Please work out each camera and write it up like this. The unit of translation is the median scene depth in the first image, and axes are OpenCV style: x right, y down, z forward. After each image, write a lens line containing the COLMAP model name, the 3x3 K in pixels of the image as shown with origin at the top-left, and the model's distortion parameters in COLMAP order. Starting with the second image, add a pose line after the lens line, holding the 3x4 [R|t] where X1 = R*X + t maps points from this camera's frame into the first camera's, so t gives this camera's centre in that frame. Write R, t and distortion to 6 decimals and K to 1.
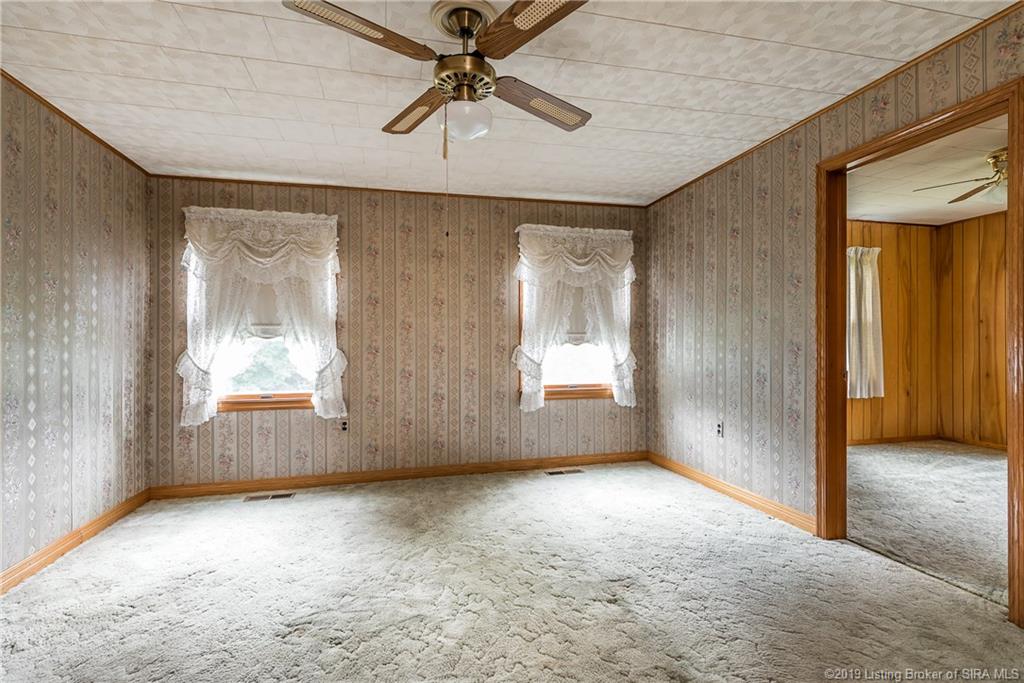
lens RADIAL K [[478.7, 0, 512.0], [0, 478.7, 341.5], [0, 0, 1]] dist [0.000497, -0.000081]
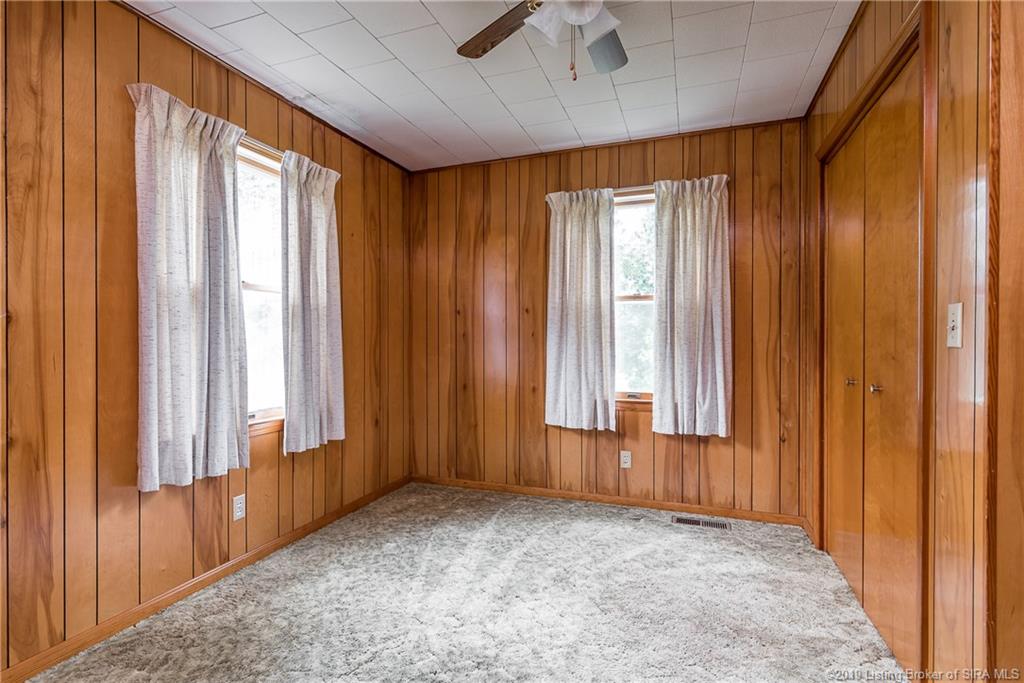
lens RADIAL K [[478.7, 0, 512.0], [0, 478.7, 341.5], [0, 0, 1]] dist [0.000497, -0.000081]
pose [[0.550395, 0.000074, 0.834904, 0.413070], [-0.000516, 1.000000, 0.000251, 0.001338], [-0.834904, -0.000569, 0.550395, 0.522841]]
